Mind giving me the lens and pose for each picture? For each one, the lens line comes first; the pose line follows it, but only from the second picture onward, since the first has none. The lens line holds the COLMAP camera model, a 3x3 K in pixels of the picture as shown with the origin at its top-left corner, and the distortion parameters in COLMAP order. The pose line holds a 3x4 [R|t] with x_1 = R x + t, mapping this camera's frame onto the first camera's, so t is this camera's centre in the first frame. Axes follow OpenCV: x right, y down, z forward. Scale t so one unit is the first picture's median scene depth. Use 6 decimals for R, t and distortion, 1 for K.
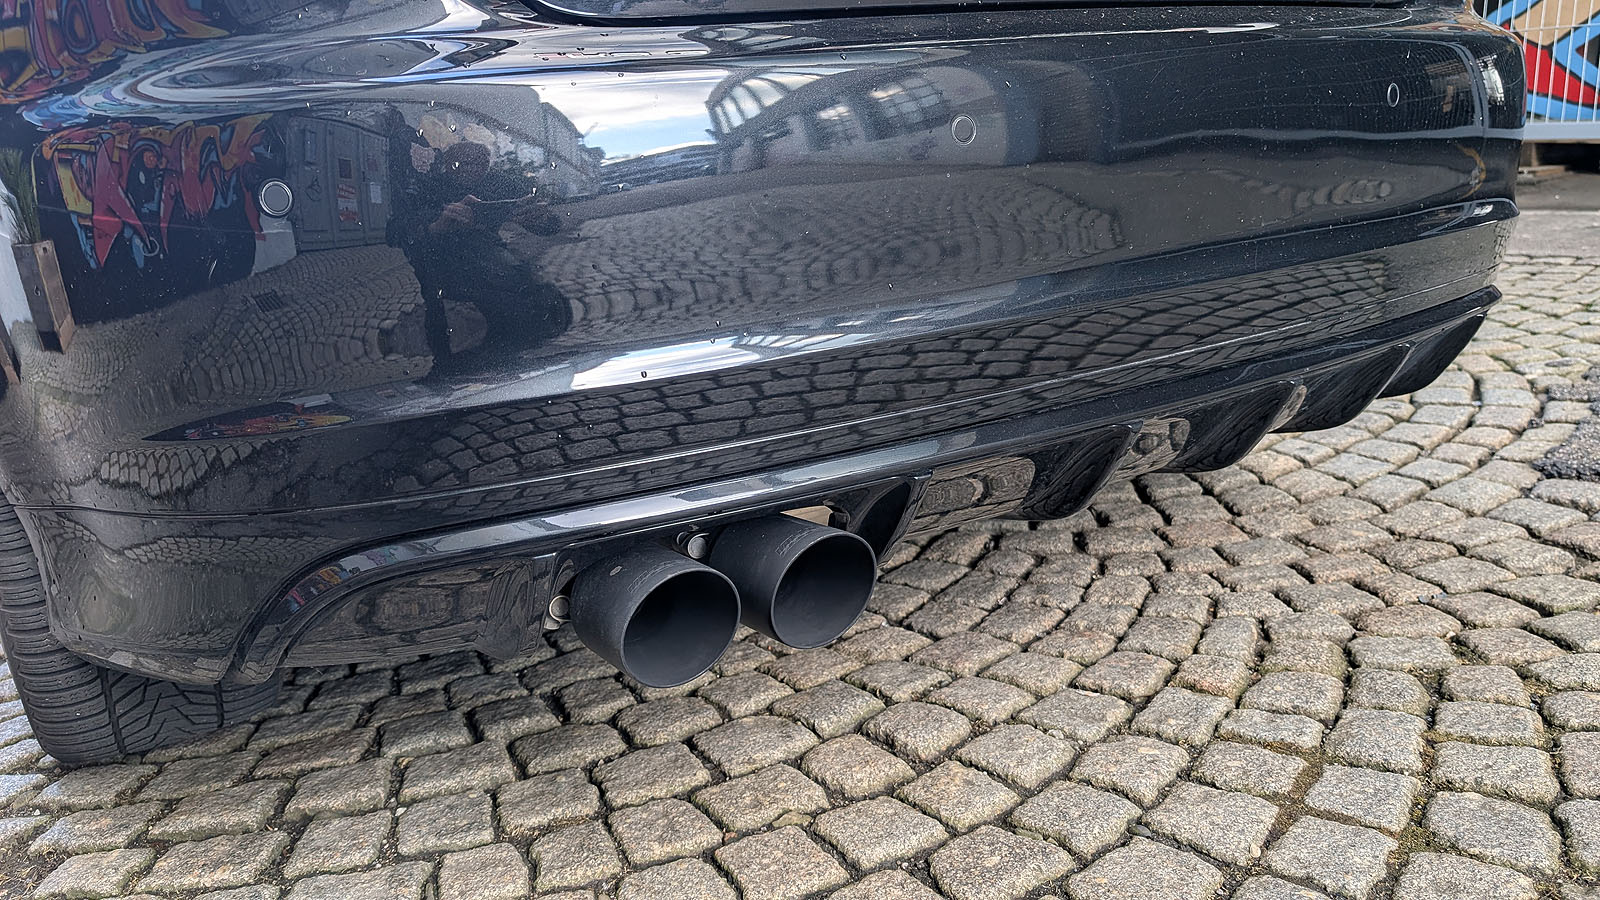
lens RADIAL K [[1166.4, 0, 788.1], [0, 1166.4, 457.9], [0, 0, 1]] dist [0.018127, -0.012132]
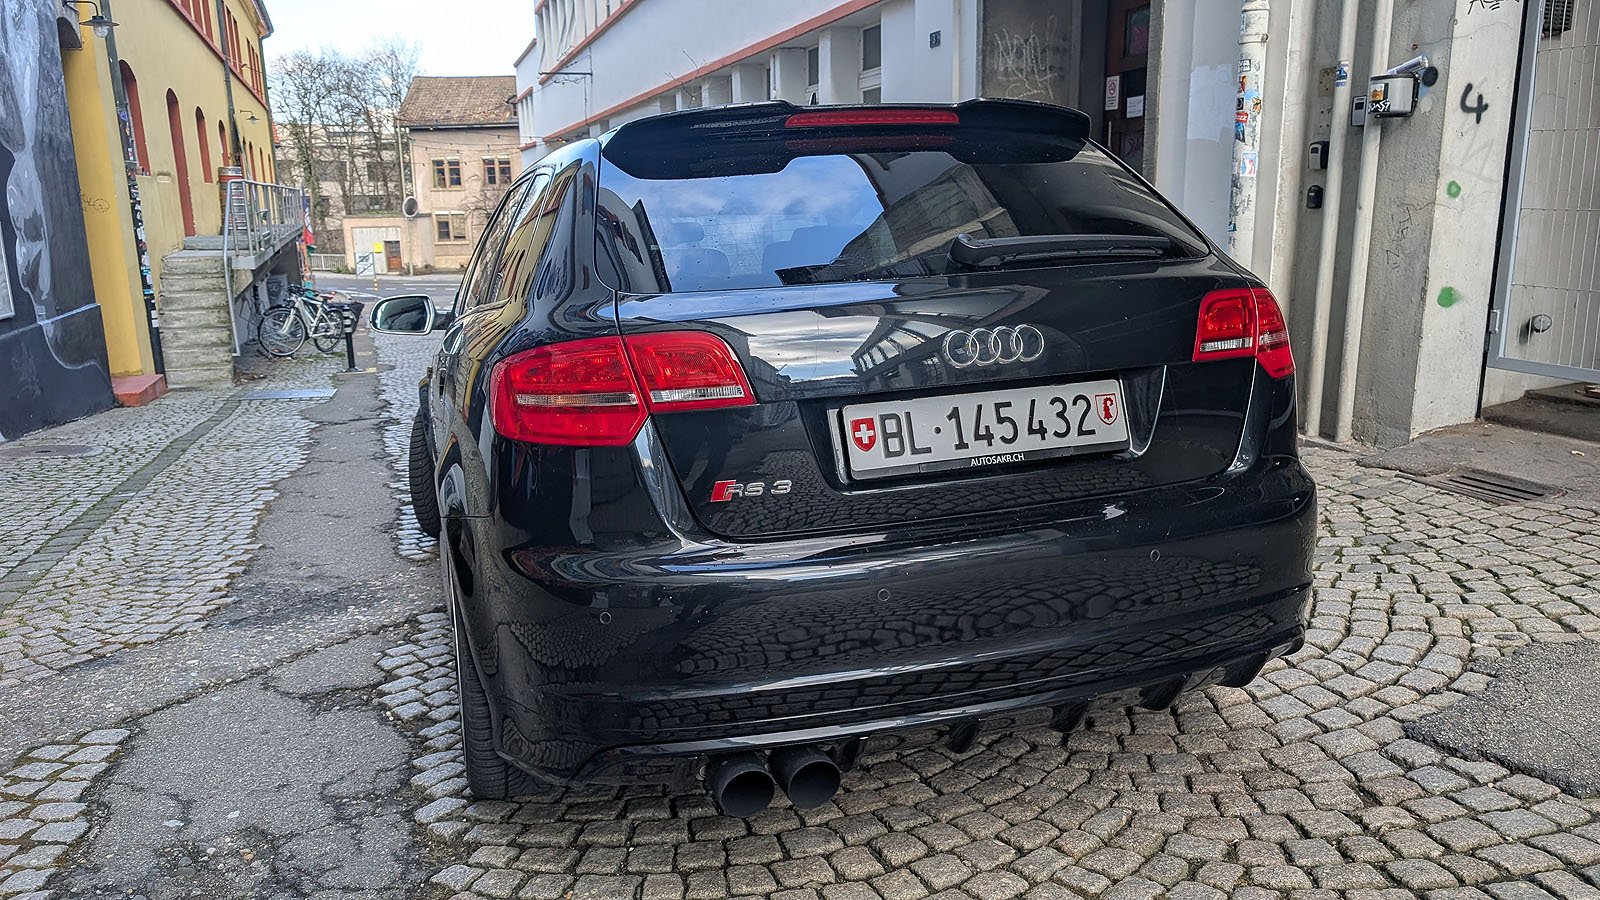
lens RADIAL K [[1166.4, 0, 796.0], [0, 1166.4, 457.6], [0, 0, 1]] dist [0.018127, -0.012132]
pose [[0.970620, 0.083567, -0.225641, 0.327074], [-0.093579, 0.995030, -0.034028, -0.312802], [0.221676, 0.054144, 0.973616, -0.893024]]
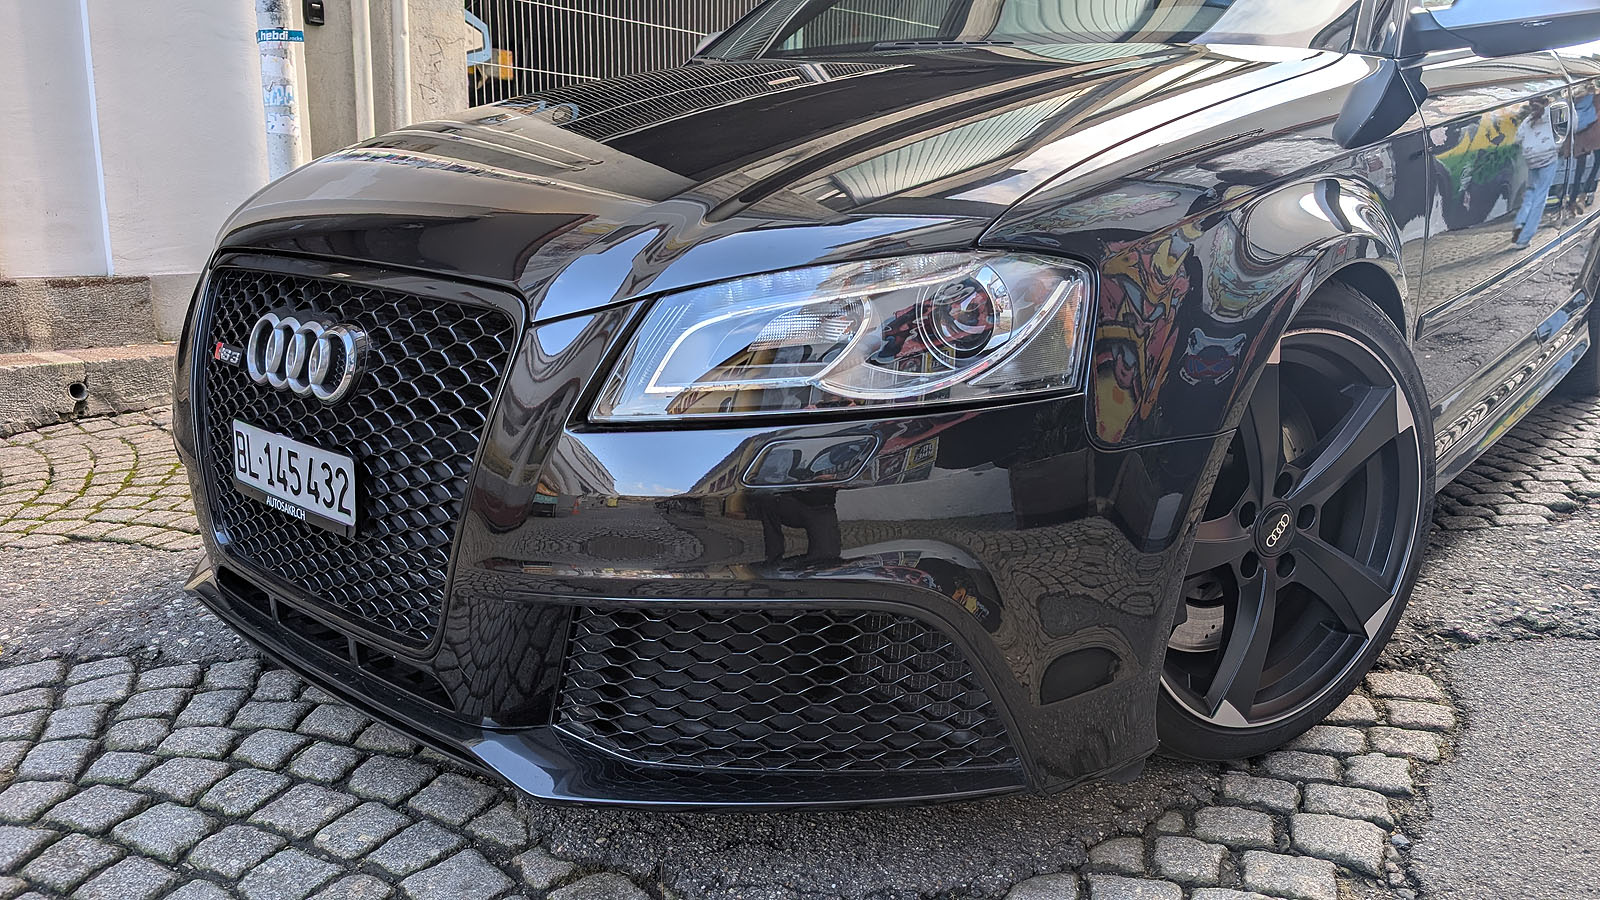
lens RADIAL K [[1166.4, 0, 803.8], [0, 1166.4, 461.2], [0, 0, 1]] dist [0.018127, -0.012132]
pose [[-0.289528, -0.161597, 0.943430, -2.978224], [0.257992, 0.935992, 0.239498, -0.810397], [-0.921745, 0.312738, -0.229305, 3.756492]]
